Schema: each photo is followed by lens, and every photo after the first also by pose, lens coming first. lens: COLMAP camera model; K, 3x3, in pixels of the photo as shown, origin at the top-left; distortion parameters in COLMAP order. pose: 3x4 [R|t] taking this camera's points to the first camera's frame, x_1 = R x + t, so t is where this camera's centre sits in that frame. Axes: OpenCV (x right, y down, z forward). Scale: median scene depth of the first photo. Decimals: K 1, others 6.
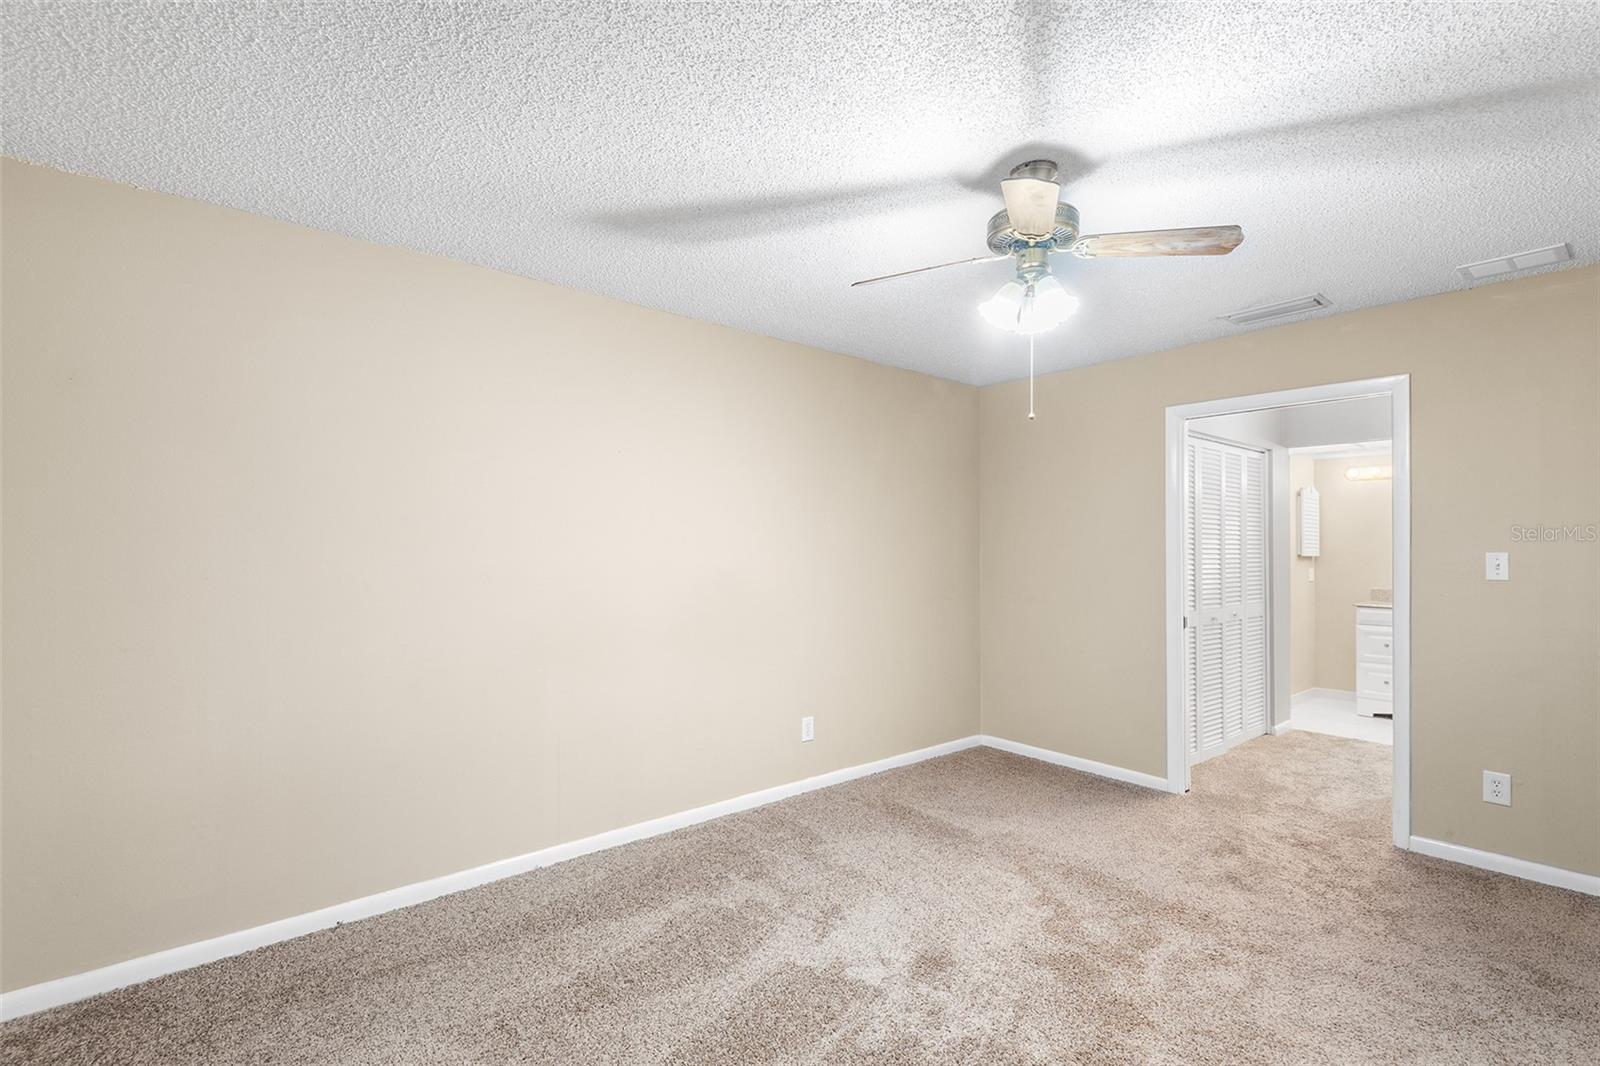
lens RADIAL K [[733.0, 0, 800.2], [0, 733.0, 518.4], [0, 0, 1]] dist [0.040028, -0.025162]
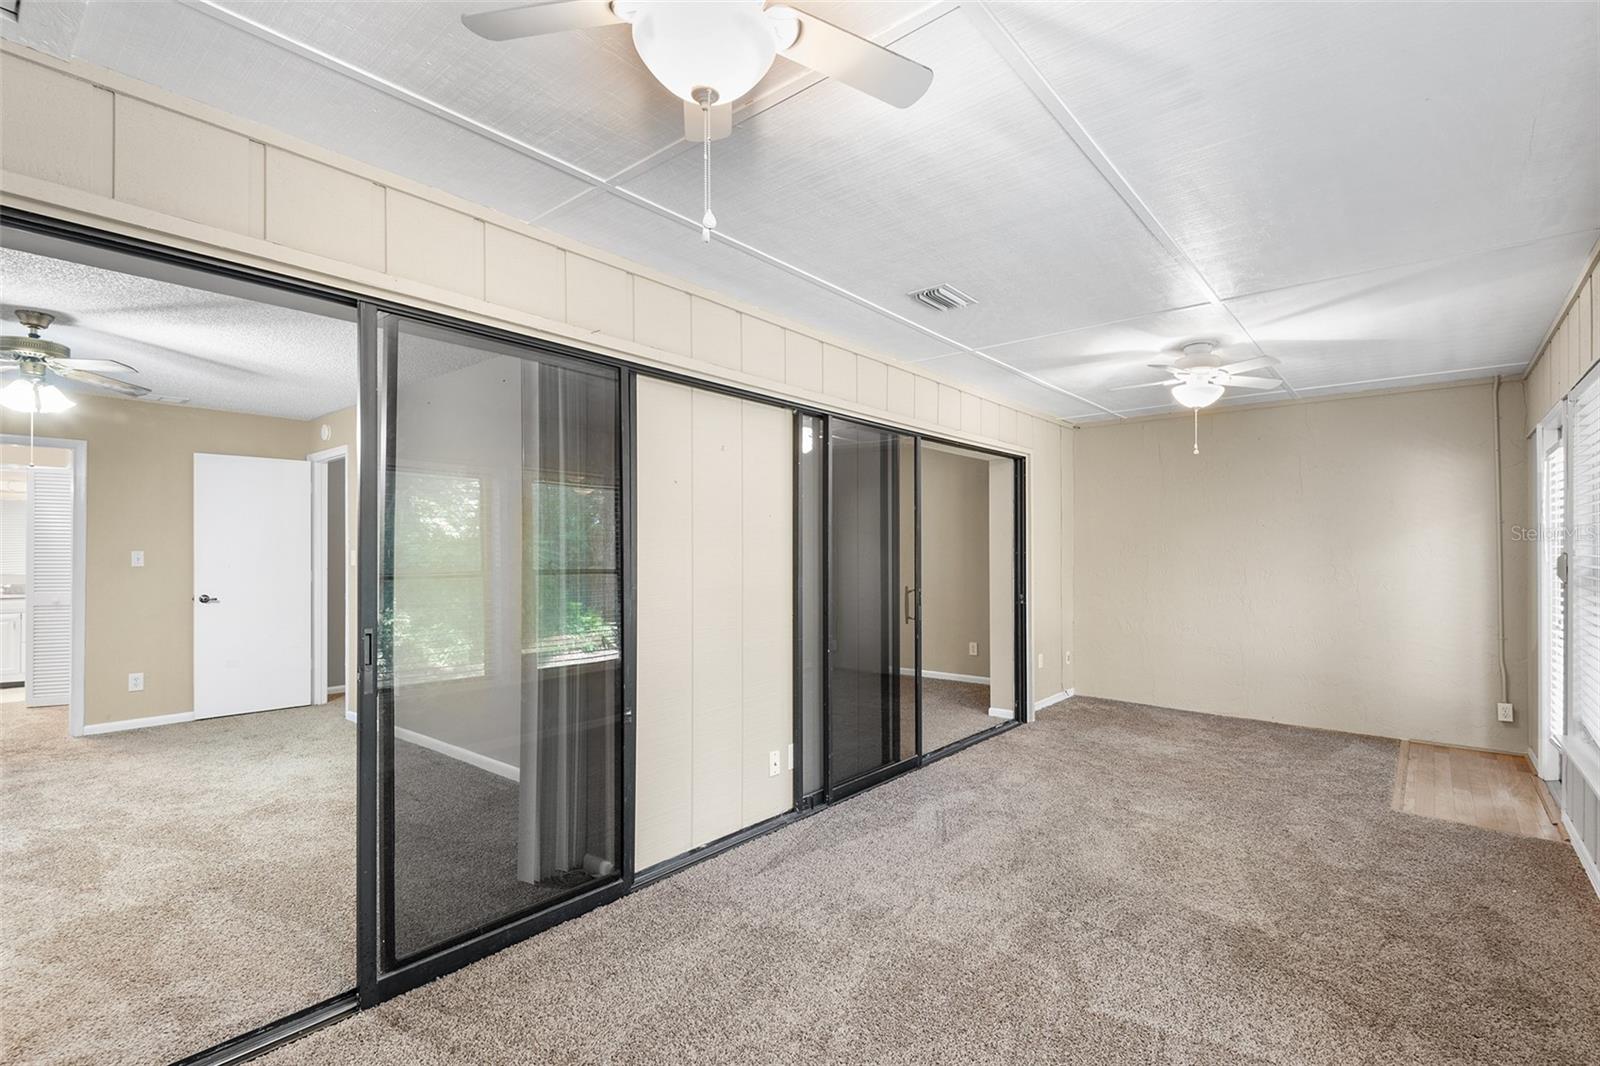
lens RADIAL K [[745.8, 0, 797.0], [0, 745.8, 550.4], [0, 0, 1]] dist [-0.000362, -0.000045]
pose [[-0.161778, 0.002046, 0.986825, -1.085992], [-0.035253, 0.999348, -0.007851, -0.000211], [-0.986197, -0.036059, -0.161601, -0.270867]]
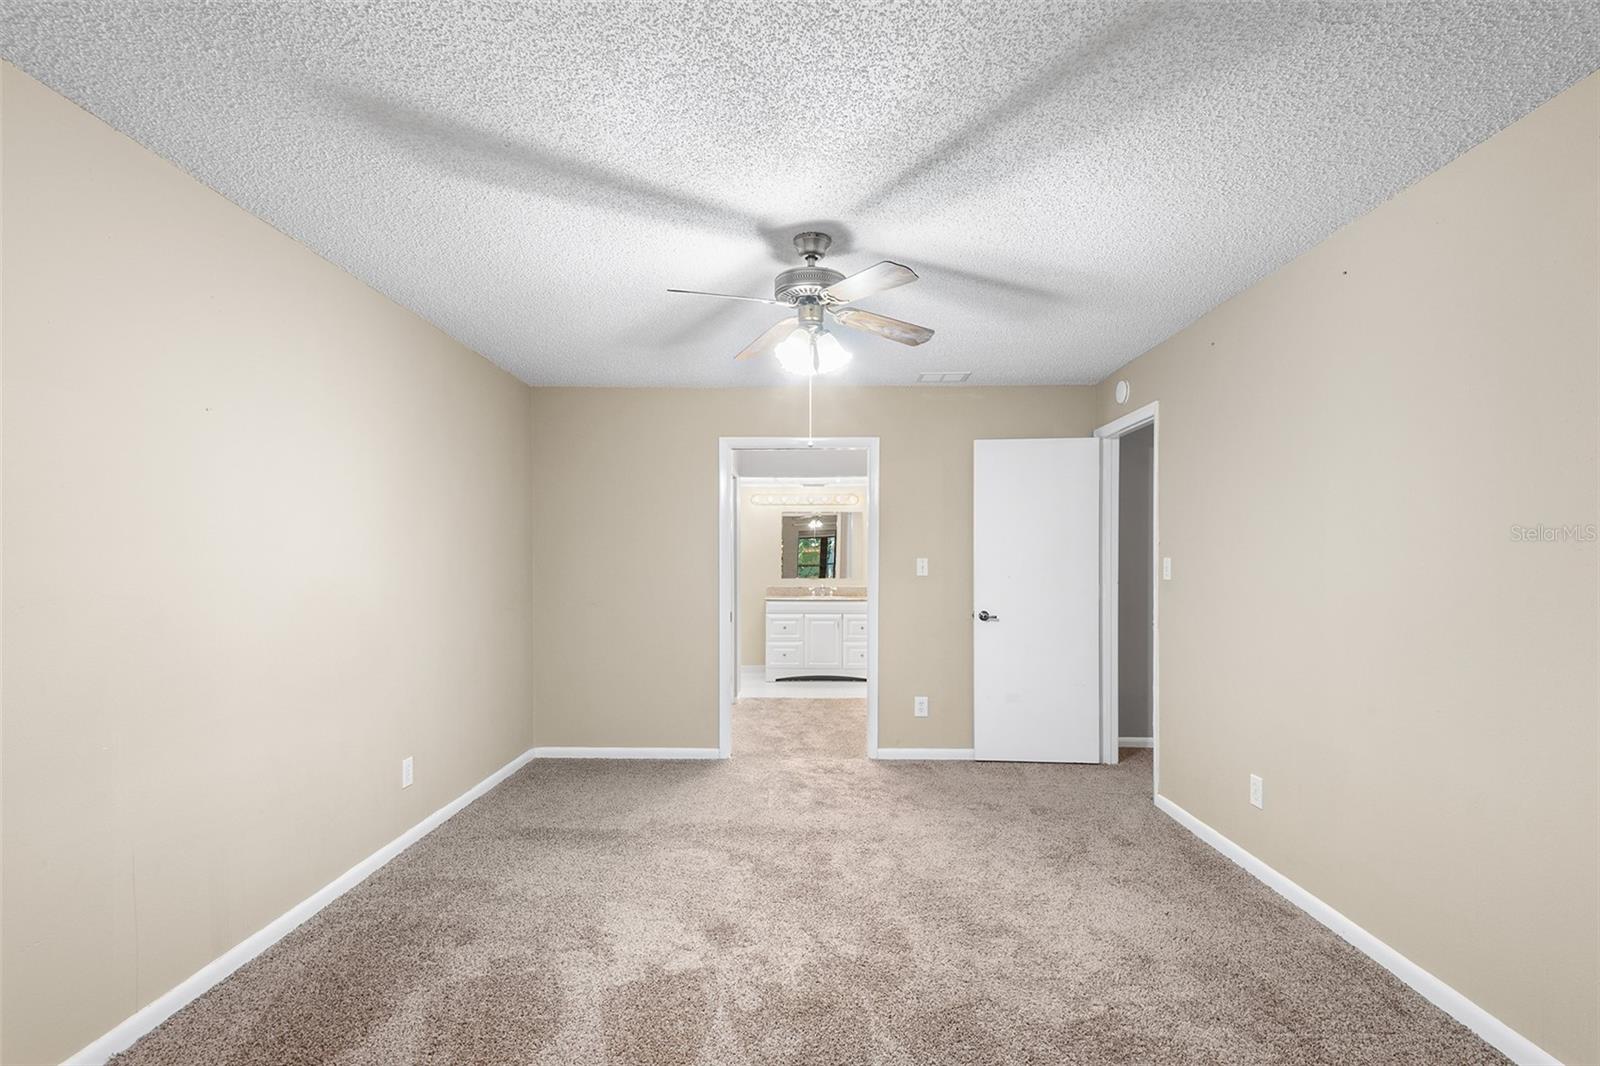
lens RADIAL K [[746.8, 0, 795.6], [0, 746.8, 545.7], [0, 0, 1]] dist [0.042721, -0.028660]
pose [[0.670667, 0.011793, 0.741664, -0.423474], [-0.028643, 0.999540, 0.010008, 0.010121], [-0.741205, -0.027956, 0.670696, 0.134500]]
